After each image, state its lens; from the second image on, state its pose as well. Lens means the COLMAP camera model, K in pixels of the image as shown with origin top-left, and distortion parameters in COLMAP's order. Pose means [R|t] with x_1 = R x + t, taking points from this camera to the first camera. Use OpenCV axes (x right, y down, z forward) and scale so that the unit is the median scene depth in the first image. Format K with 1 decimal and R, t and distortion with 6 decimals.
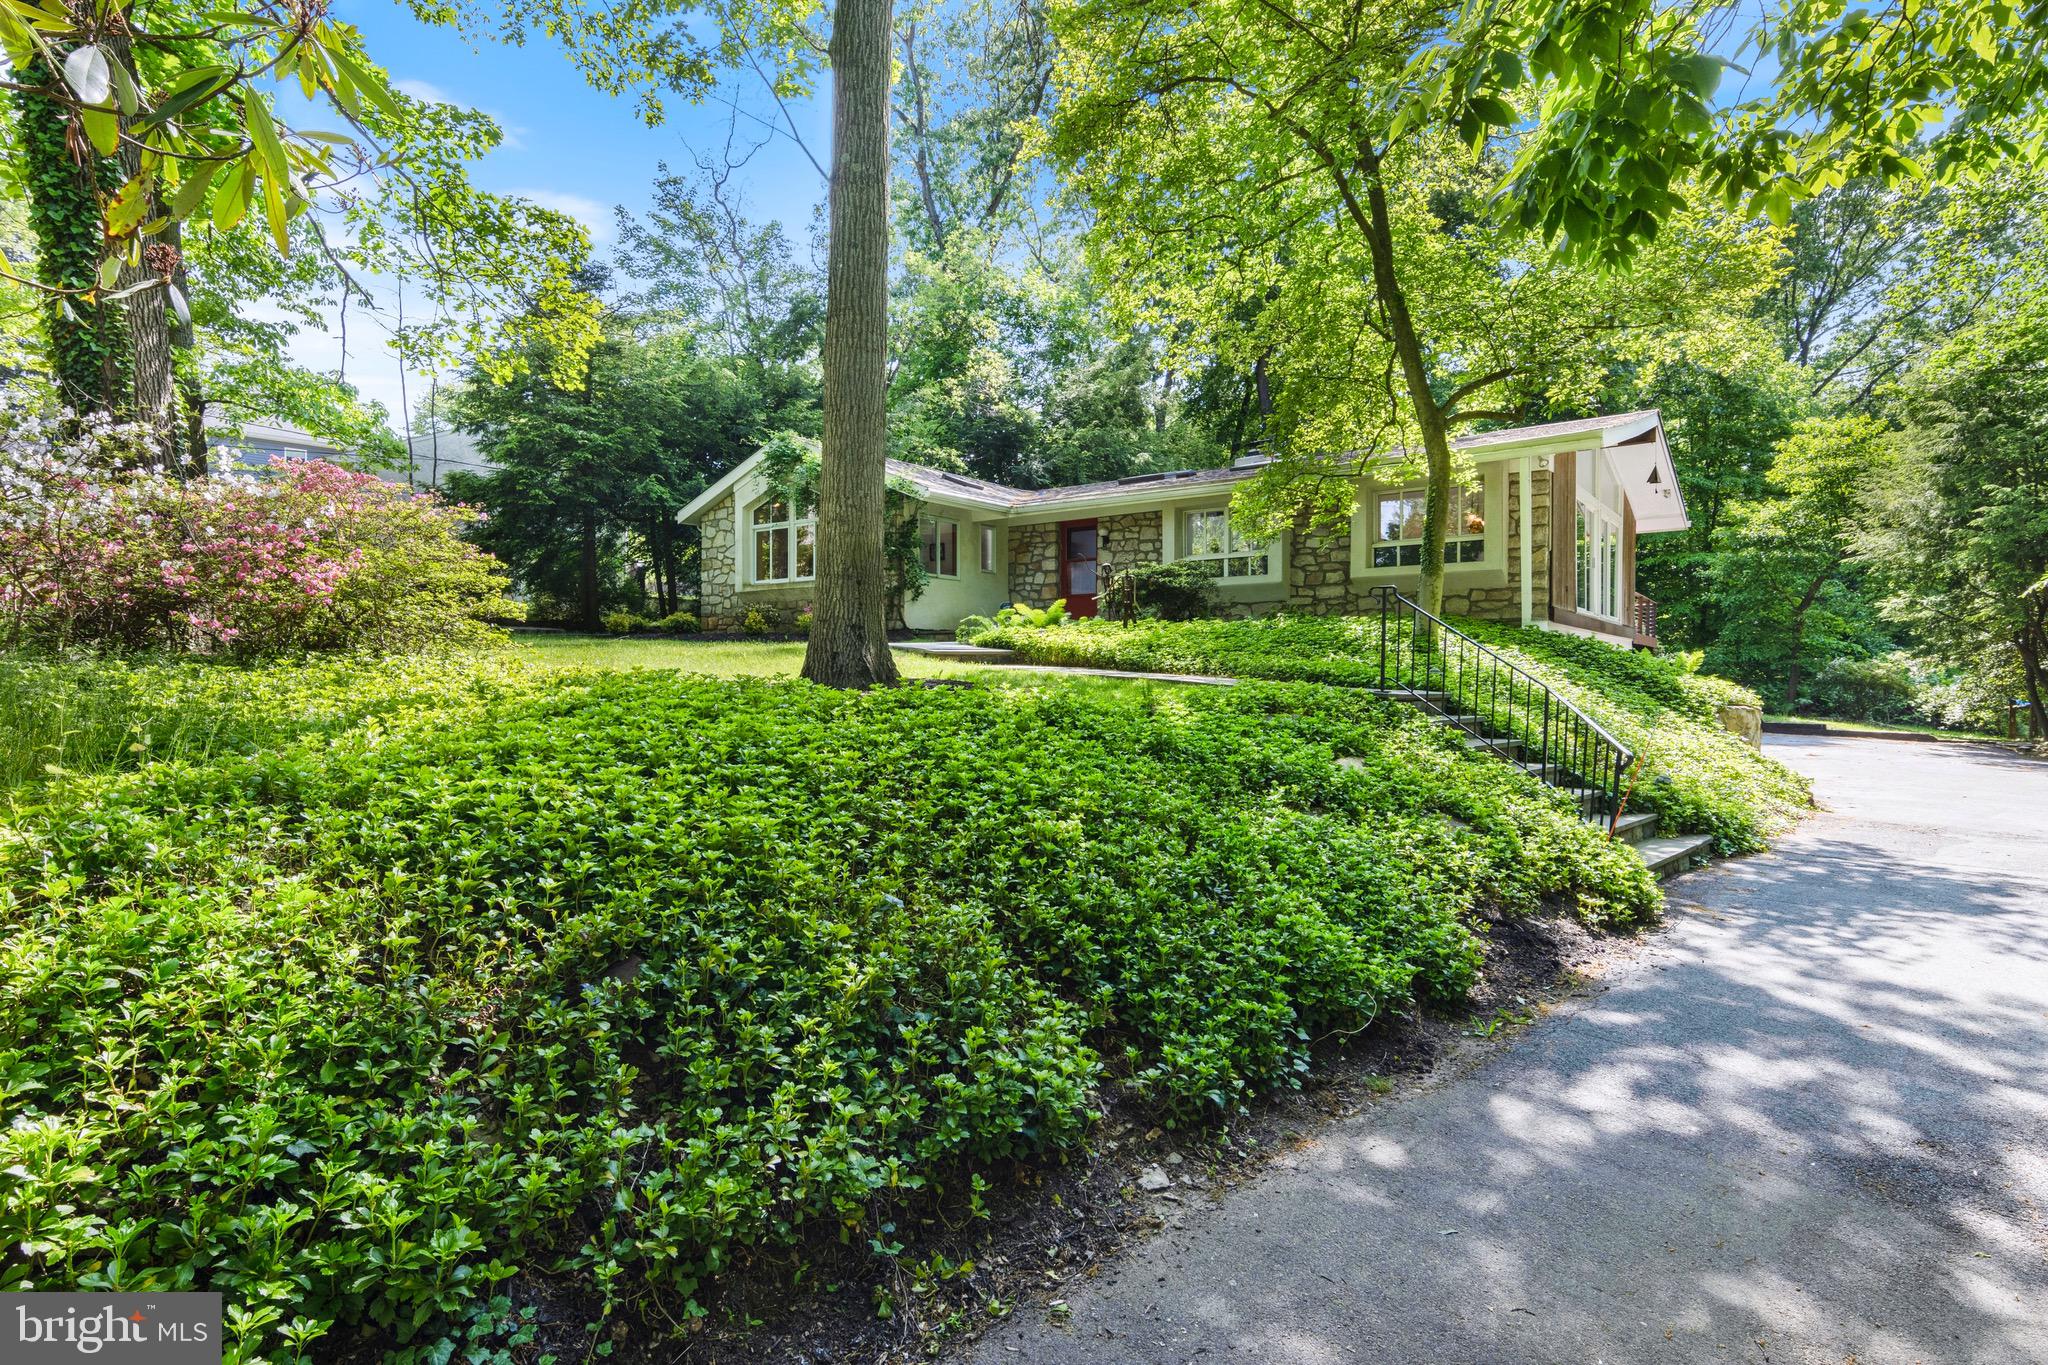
lens RADIAL K [[1040.2, 0, 1024.3], [0, 1040.2, 649.4], [0, 0, 1]] dist [0.004654, -0.001222]
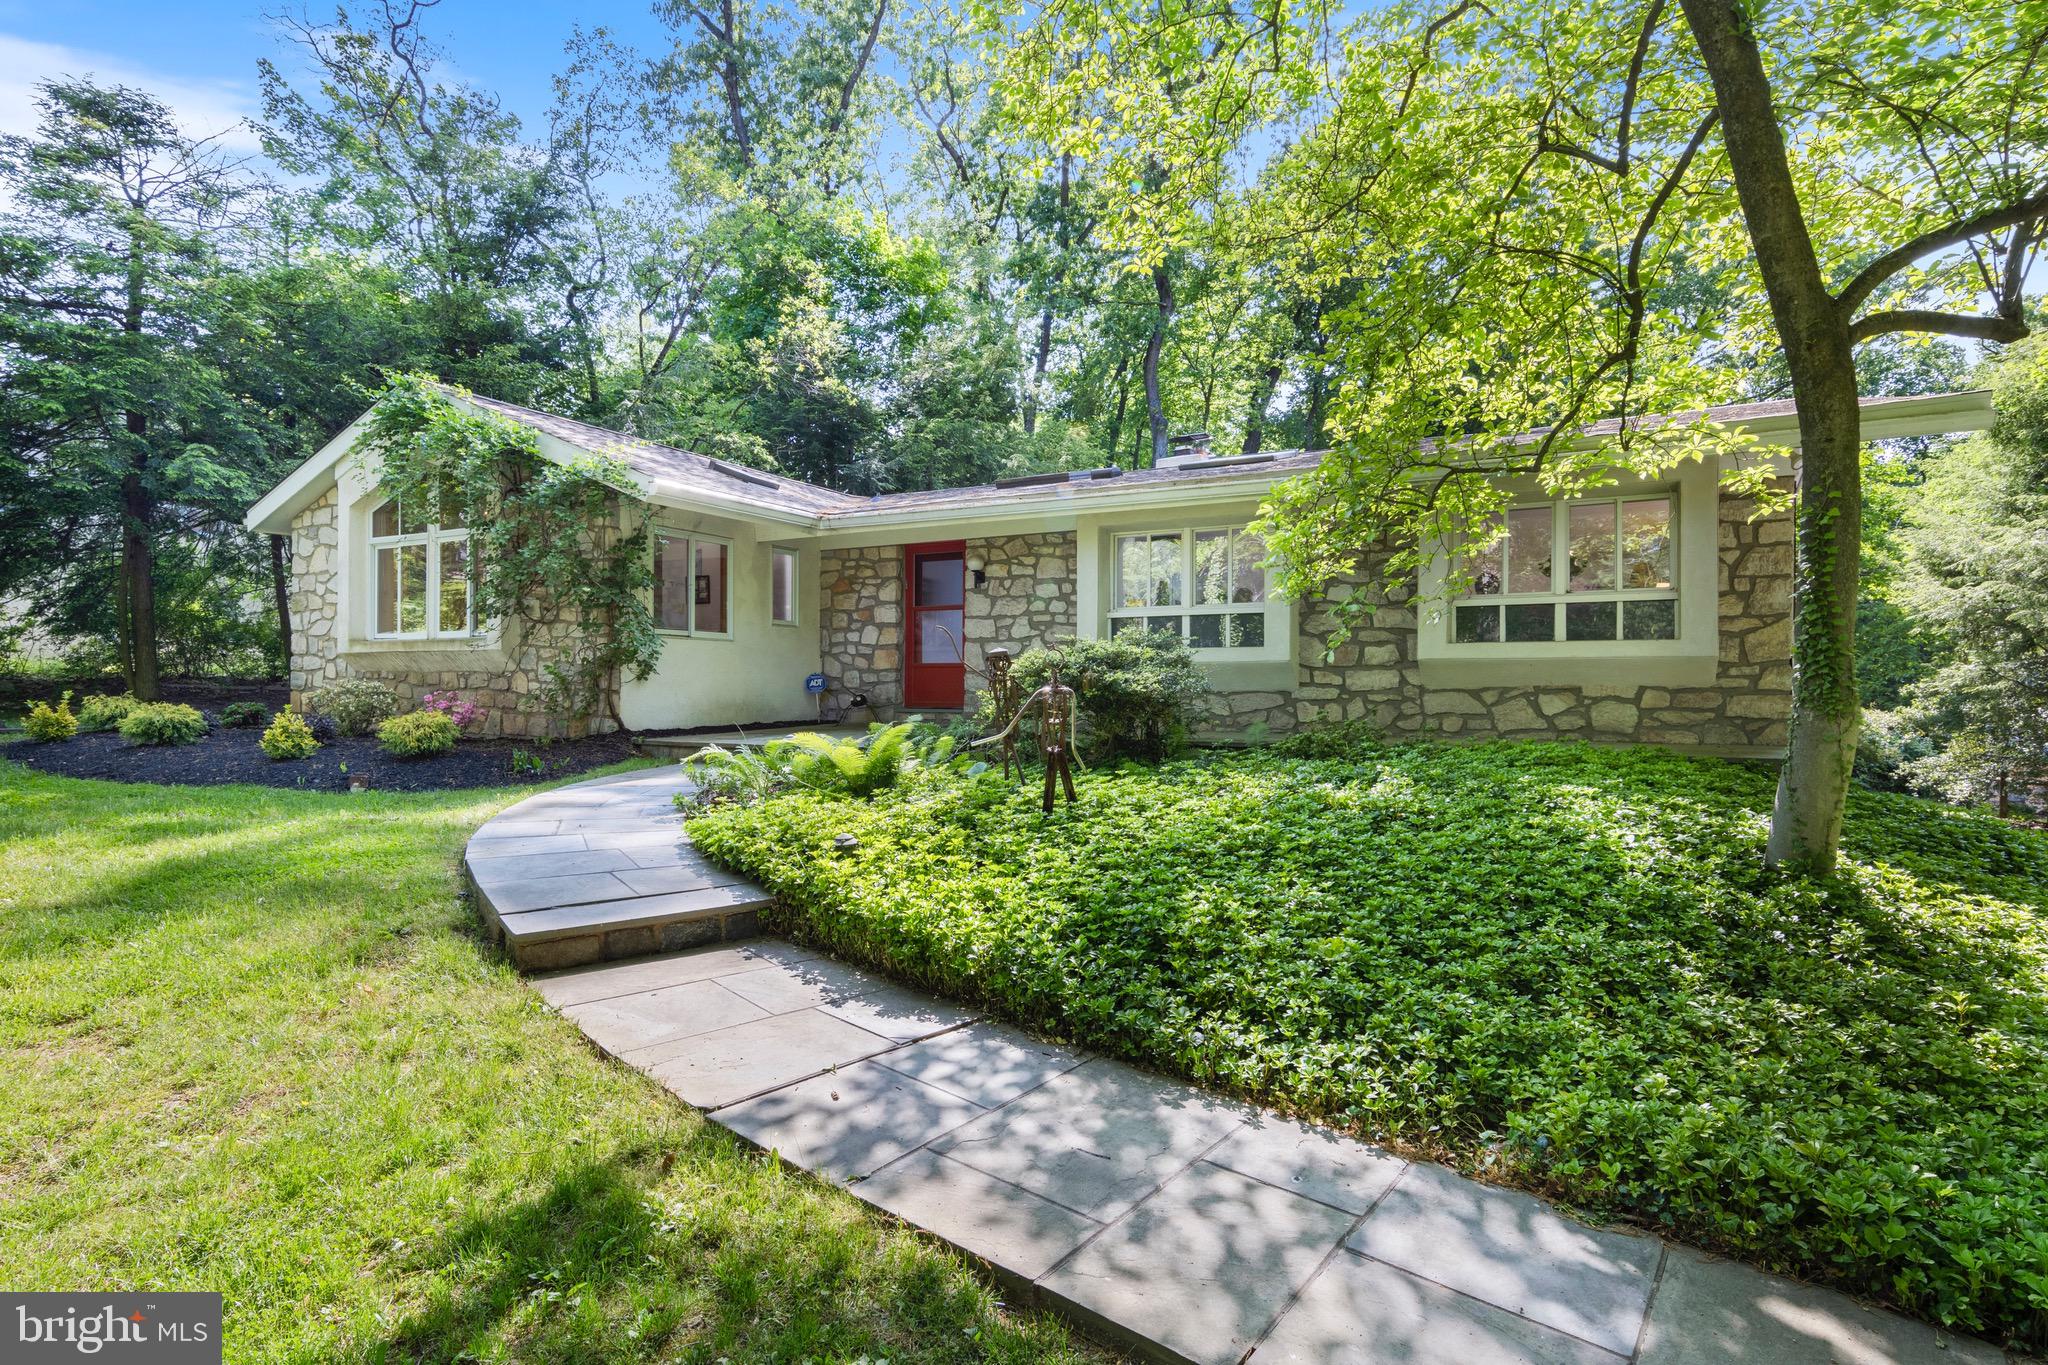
lens RADIAL K [[1040.2, 0, 1024.3], [0, 1040.2, 649.4], [0, 0, 1]] dist [0.004654, -0.001222]
pose [[0.989466, 0.008295, 0.144528, 0.013596], [-0.006416, 0.999889, -0.013461, -0.043883], [-0.144623, 0.012392, 0.989409, 0.317193]]
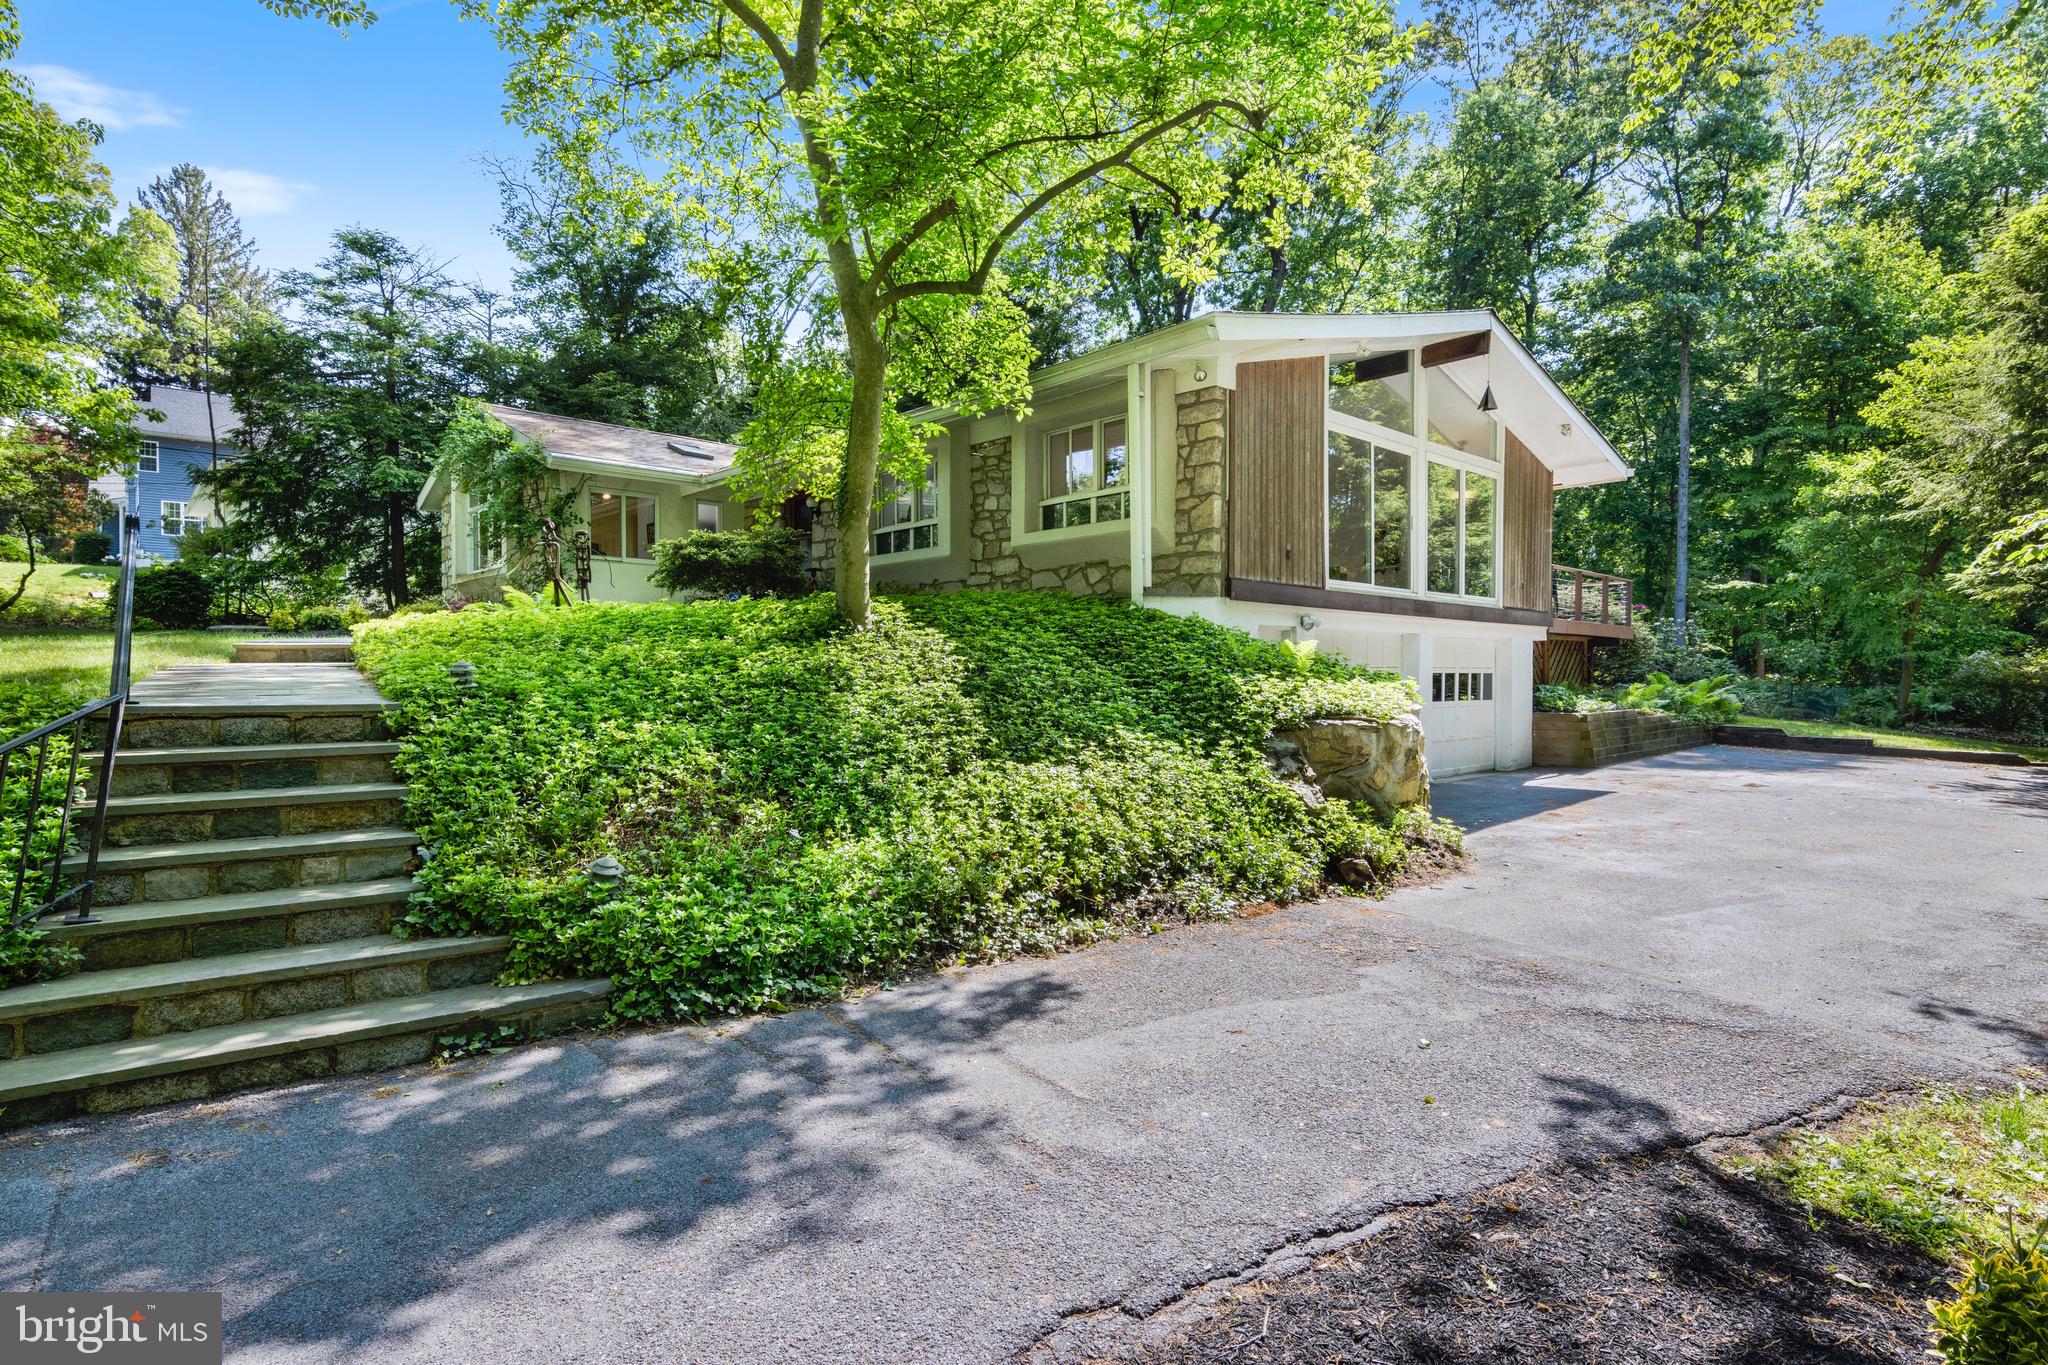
lens RADIAL K [[1040.2, 0, 1024.3], [0, 1040.2, 649.4], [0, 0, 1]] dist [0.004654, -0.001222]
pose [[0.986522, -0.006957, -0.163478, 0.302760], [0.006782, 0.999976, -0.001625, 0.005112], [0.163486, 0.000494, 0.986546, 0.169314]]
